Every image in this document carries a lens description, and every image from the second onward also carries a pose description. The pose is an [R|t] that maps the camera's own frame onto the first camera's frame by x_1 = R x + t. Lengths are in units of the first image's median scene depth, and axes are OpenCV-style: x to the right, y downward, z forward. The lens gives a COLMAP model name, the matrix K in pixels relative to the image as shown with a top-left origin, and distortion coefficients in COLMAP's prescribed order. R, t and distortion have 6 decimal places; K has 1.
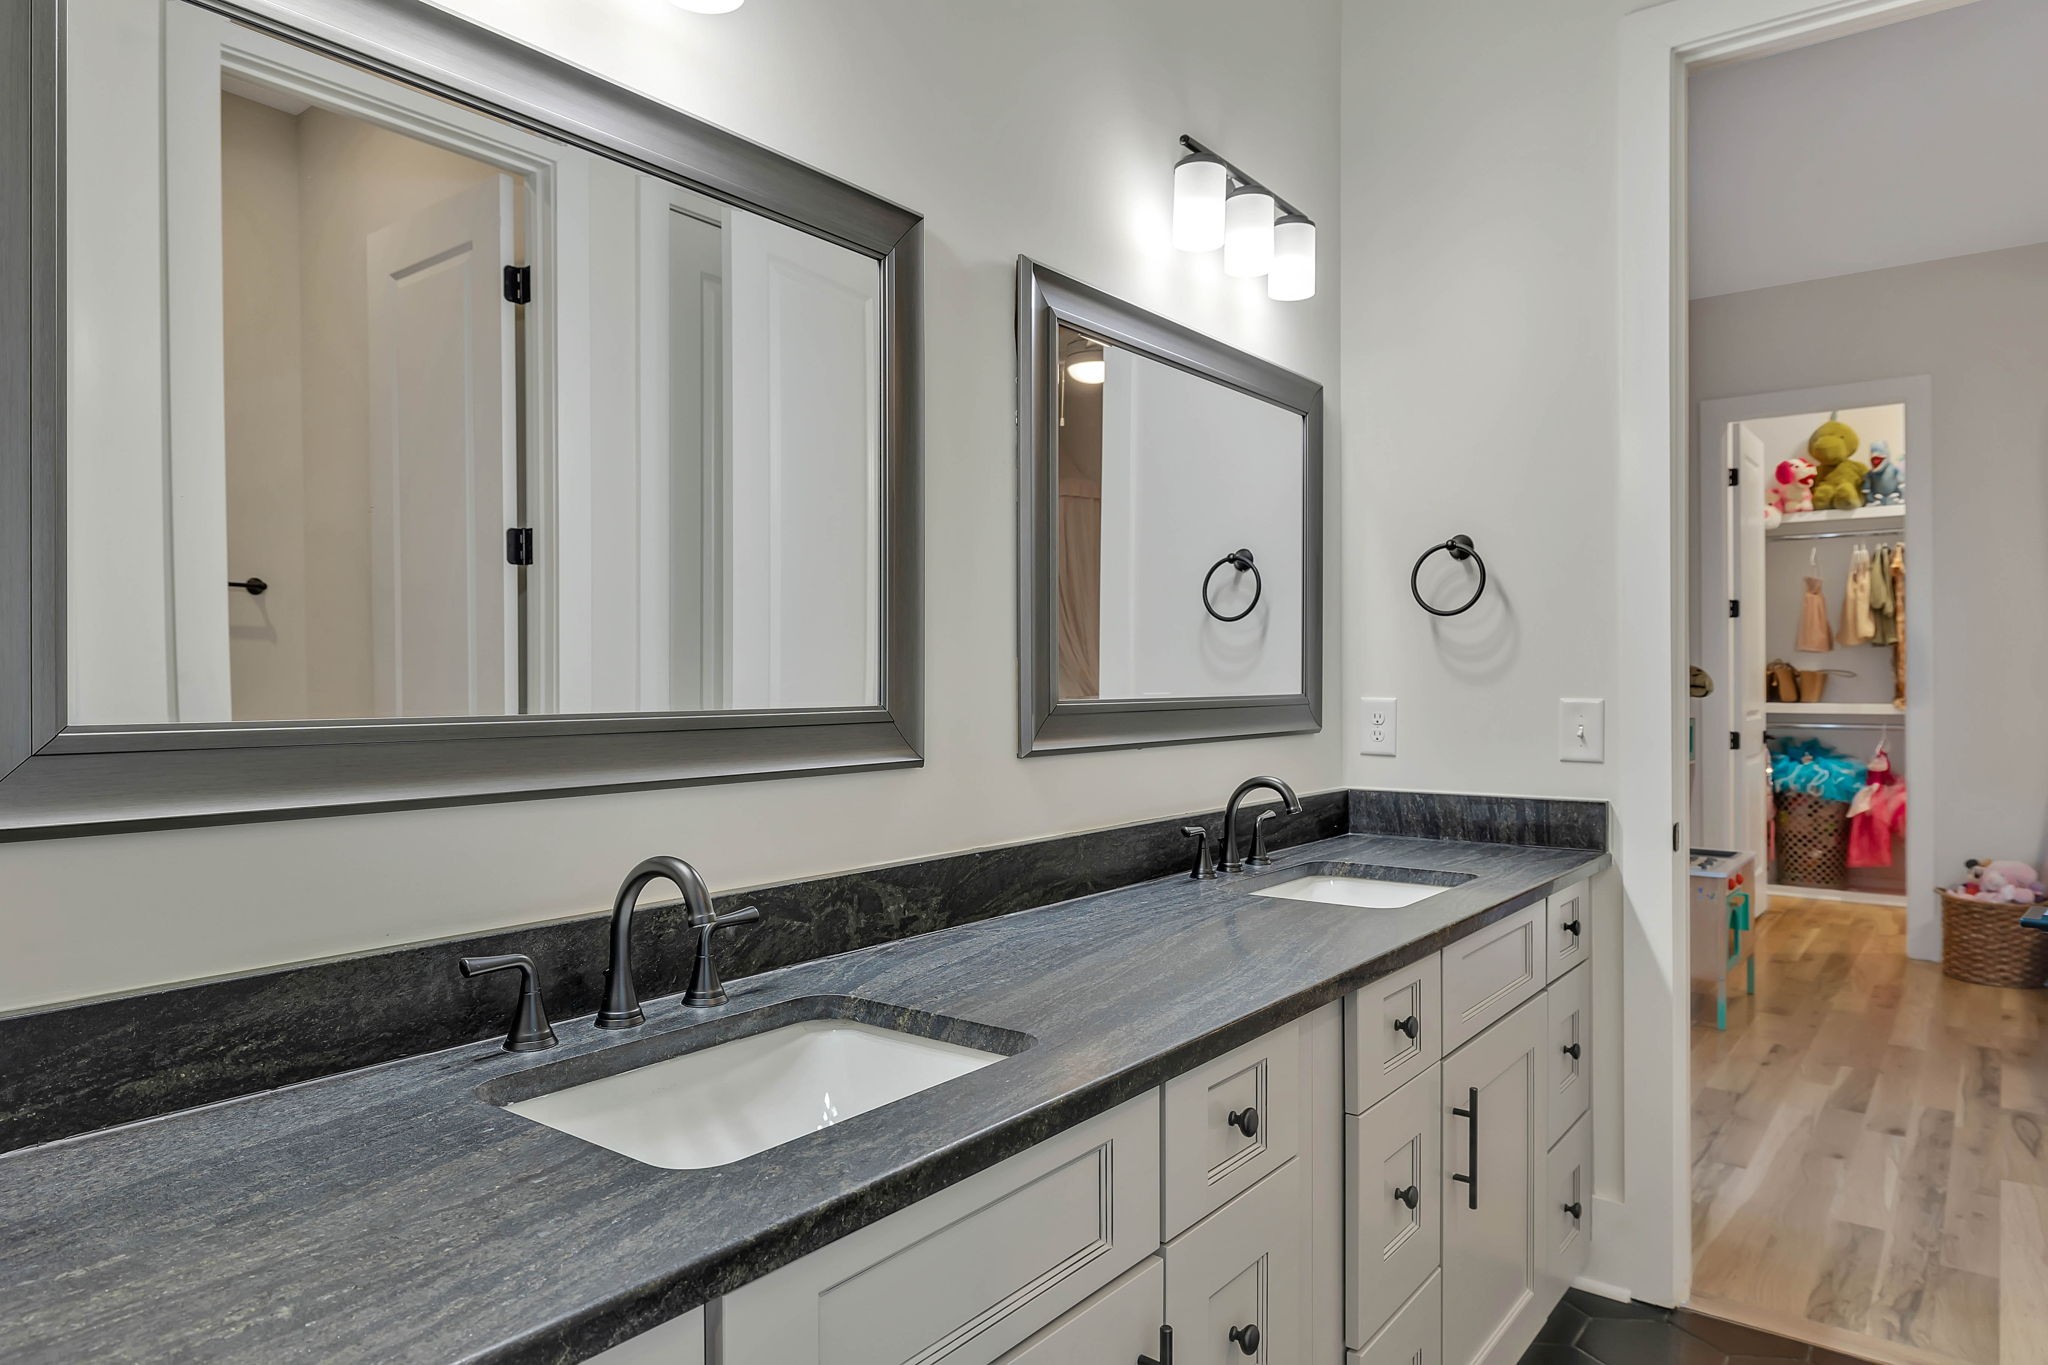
lens RADIAL K [[1264.9, 0, 1024.0], [0, 1264.9, 695.5], [0, 0, 1]] dist [0.003059, -0.000233]
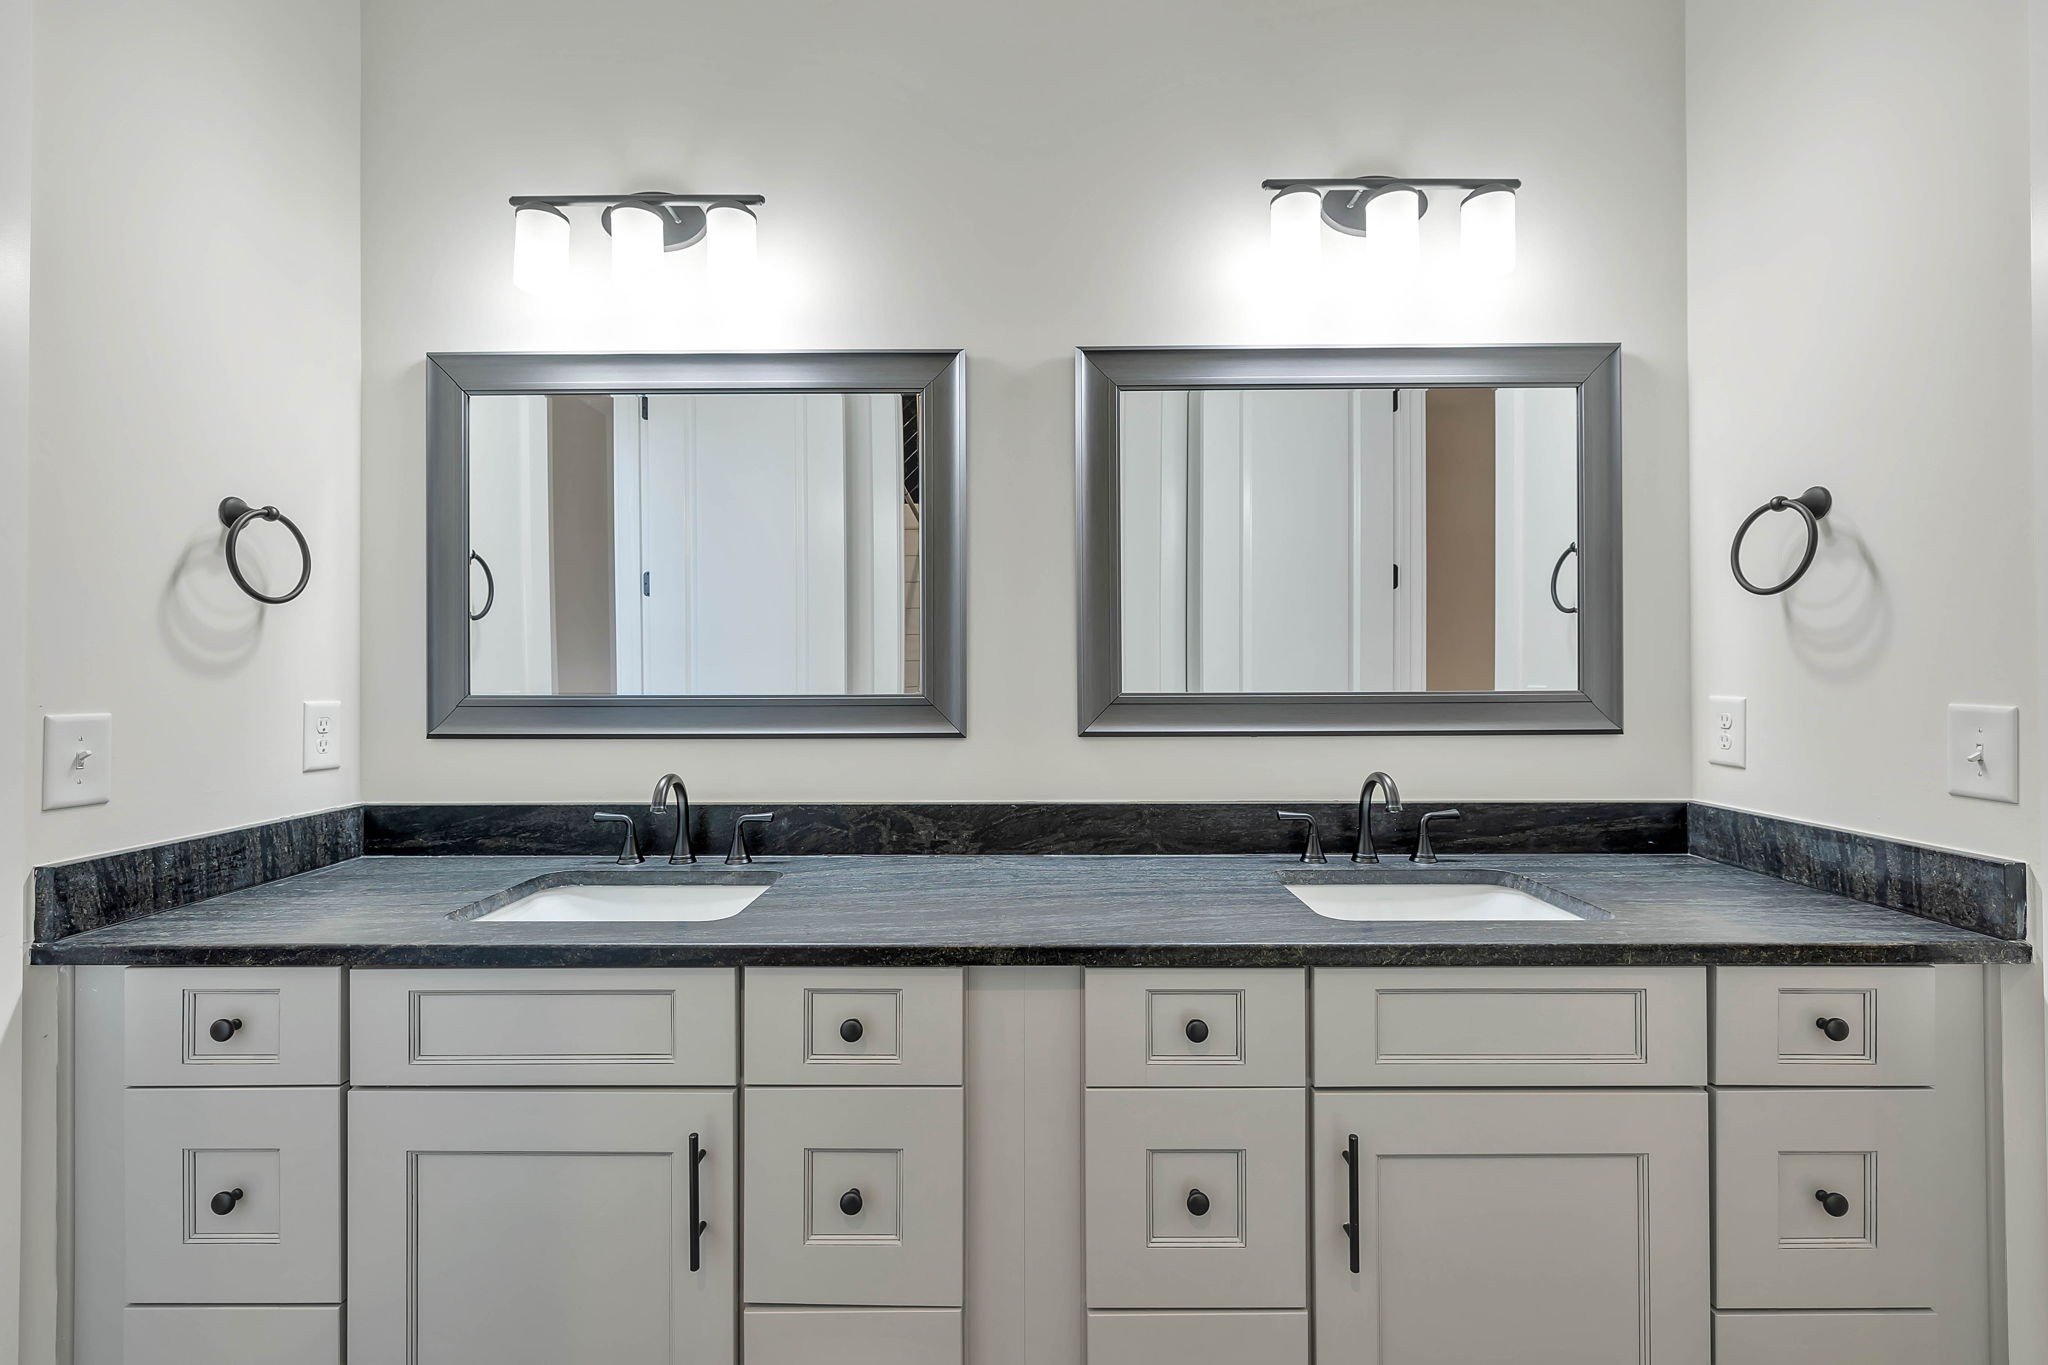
lens RADIAL K [[873.1, 0, 1017.9], [0, 873.1, 670.9], [0, 0, 1]] dist [0.001017, 0.000768]
pose [[0.603630, 0.001284, -0.797264, 0.662840], [-0.007389, 0.999965, -0.003983, -0.013258], [0.797231, 0.008295, 0.603618, 0.411076]]
